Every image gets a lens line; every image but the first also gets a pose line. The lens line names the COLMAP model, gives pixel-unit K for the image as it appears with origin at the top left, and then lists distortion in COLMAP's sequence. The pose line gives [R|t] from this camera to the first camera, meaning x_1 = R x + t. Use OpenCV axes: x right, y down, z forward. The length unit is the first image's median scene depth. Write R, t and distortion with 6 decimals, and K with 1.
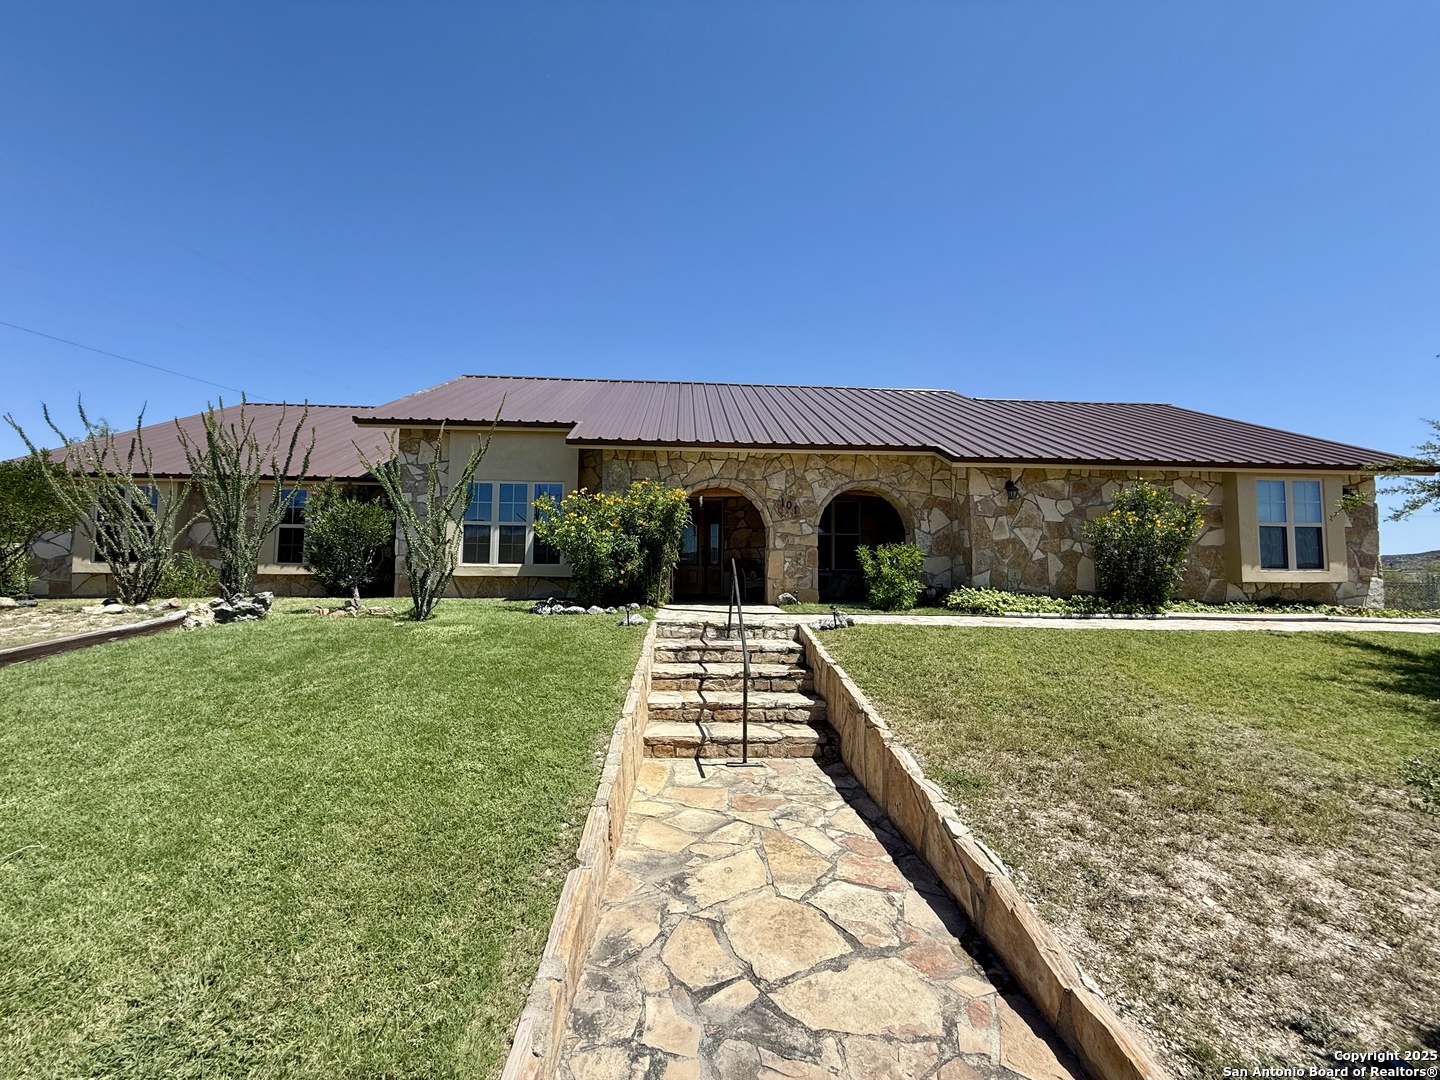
lens RADIAL K [[573.0, 0, 713.0], [0, 573.0, 538.6], [0, 0, 1]] dist [0.001749, 0.000098]
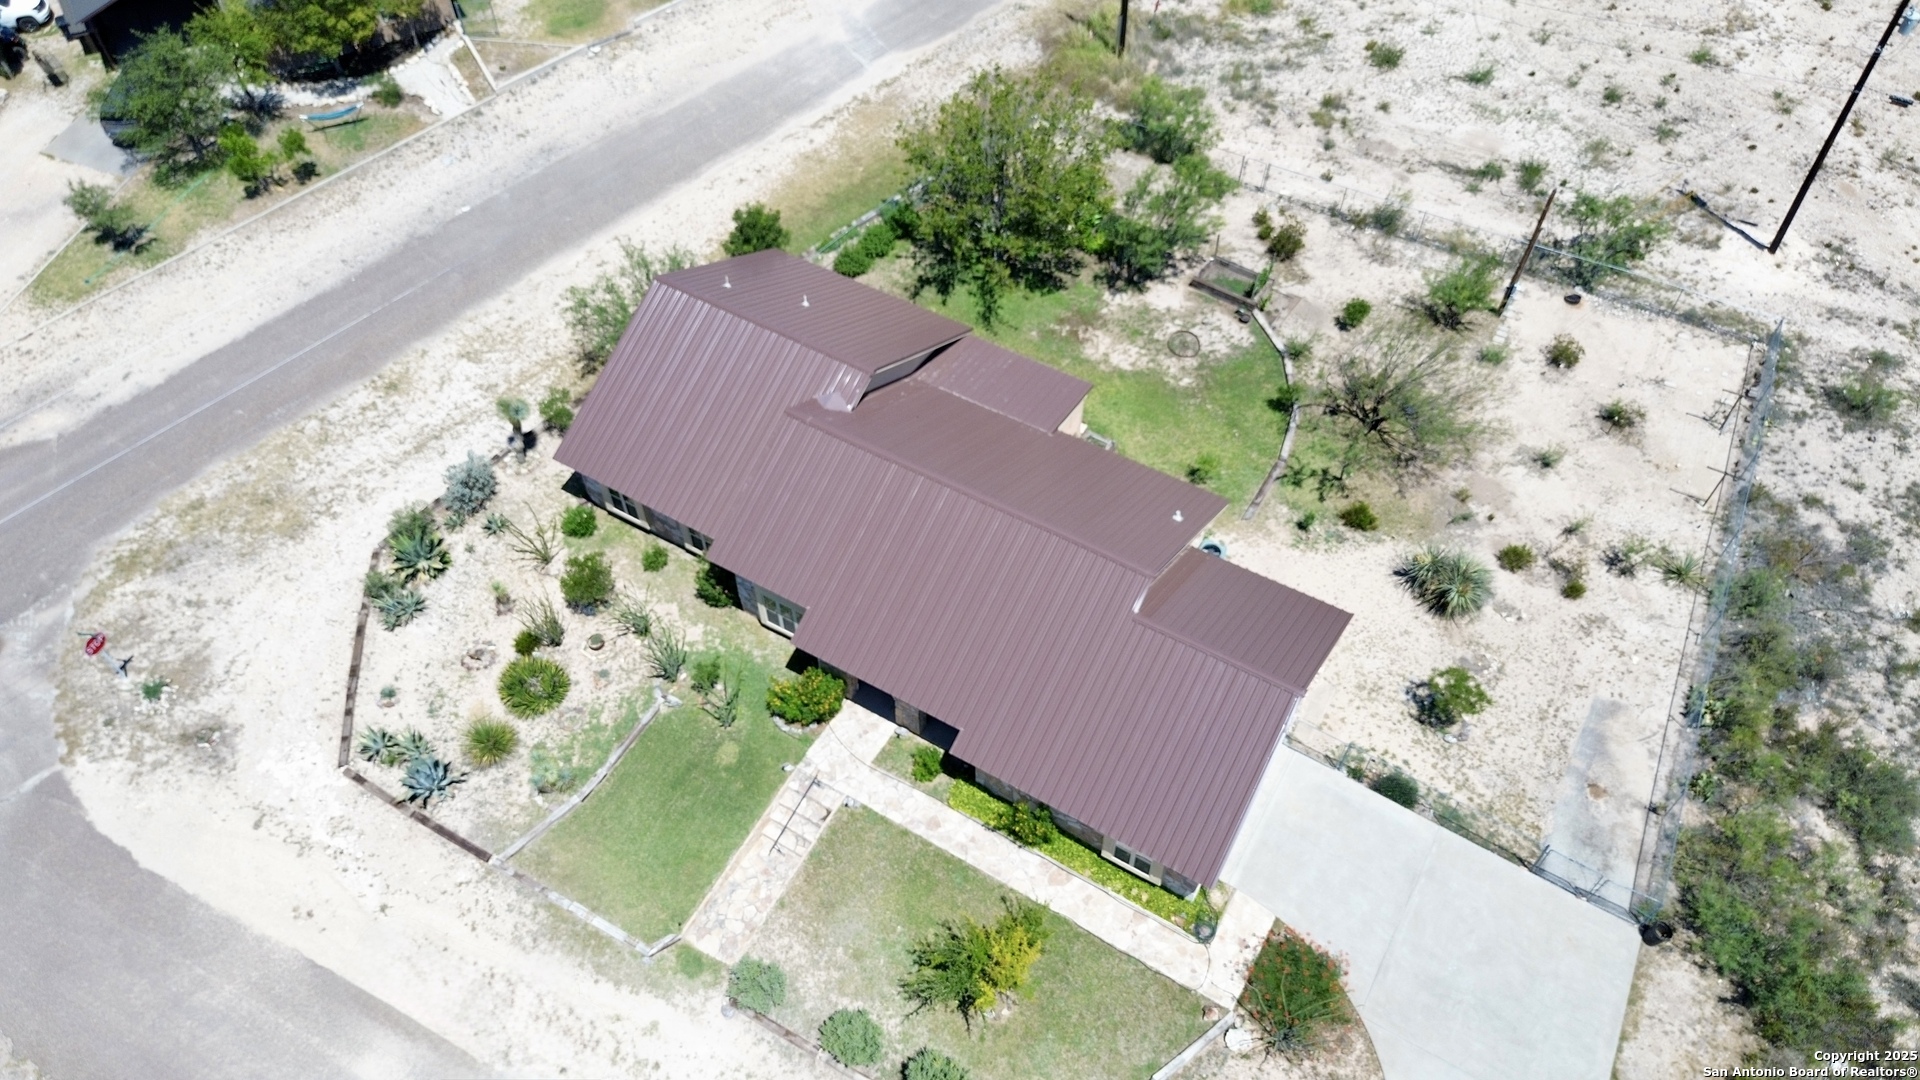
lens RADIAL K [[1365.1, 0, 951.9], [0, 1365.1, 537.6], [0, 0, 1]] dist [0.044955, -0.045323]
pose [[0.828695, 0.421887, -0.367800, 1.660310], [0.056902, 0.590228, 0.805229, -3.880739], [0.556801, -0.688217, 0.465112, -0.544871]]
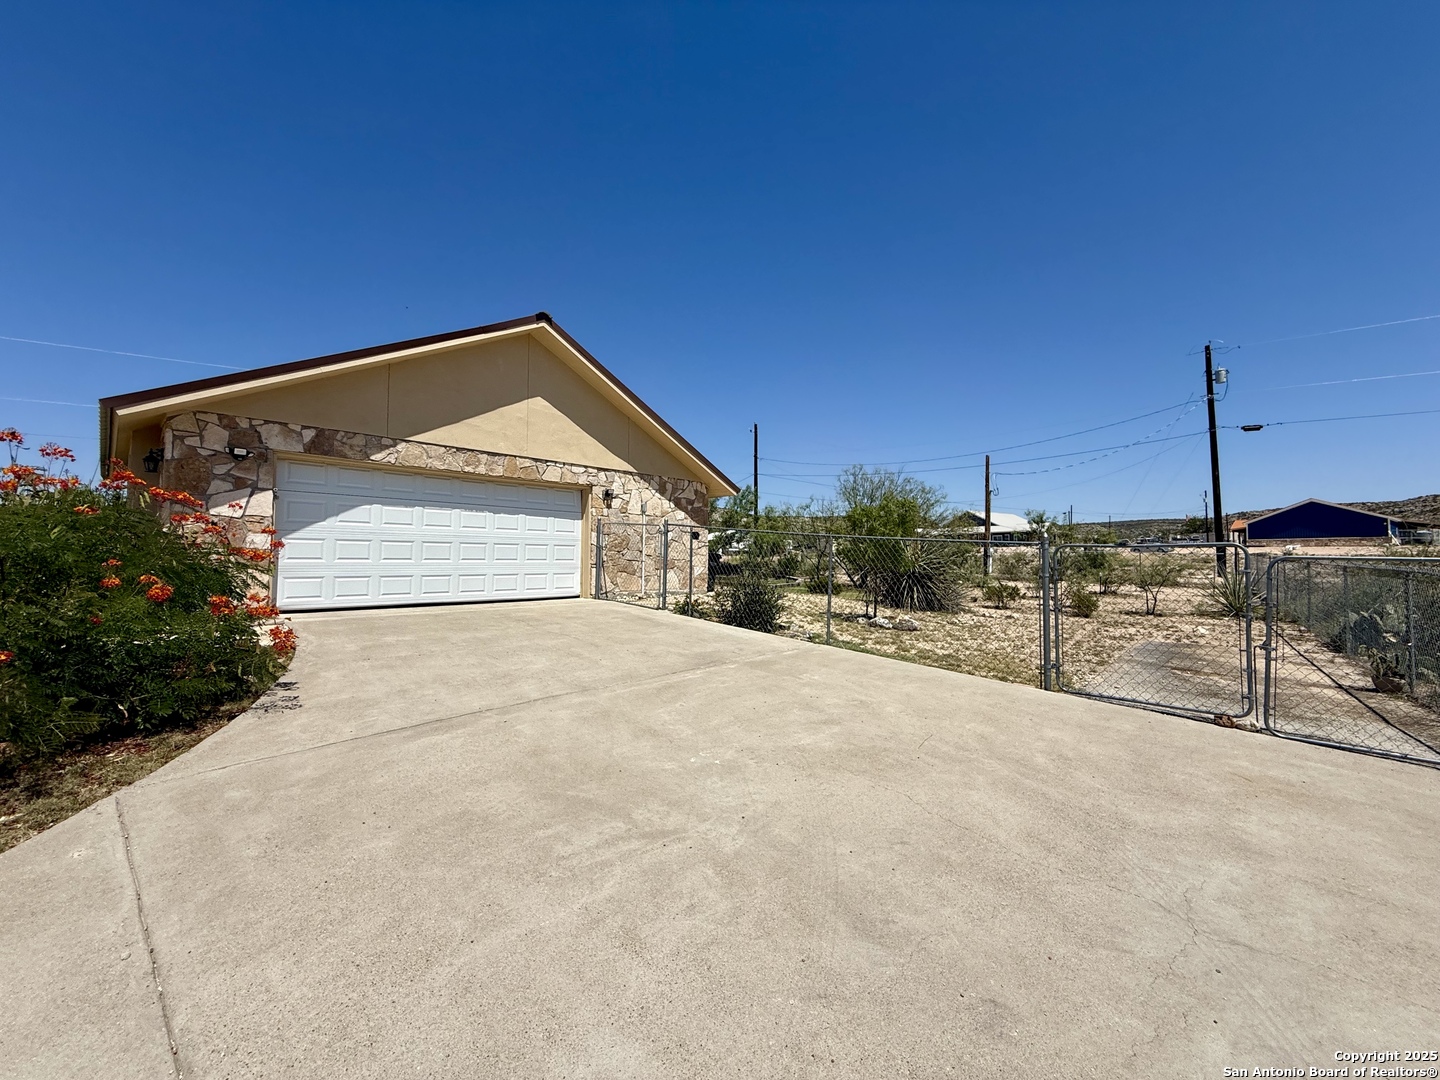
lens RADIAL K [[573.0, 0, 721.0], [0, 573.0, 534.3], [0, 0, 1]] dist [0.001749, 0.000098]
pose [[0.696054, -0.043786, -0.716653, 2.222154], [0.054150, 0.998497, -0.008412, 0.084199], [0.715945, -0.032951, 0.697379, 1.062694]]
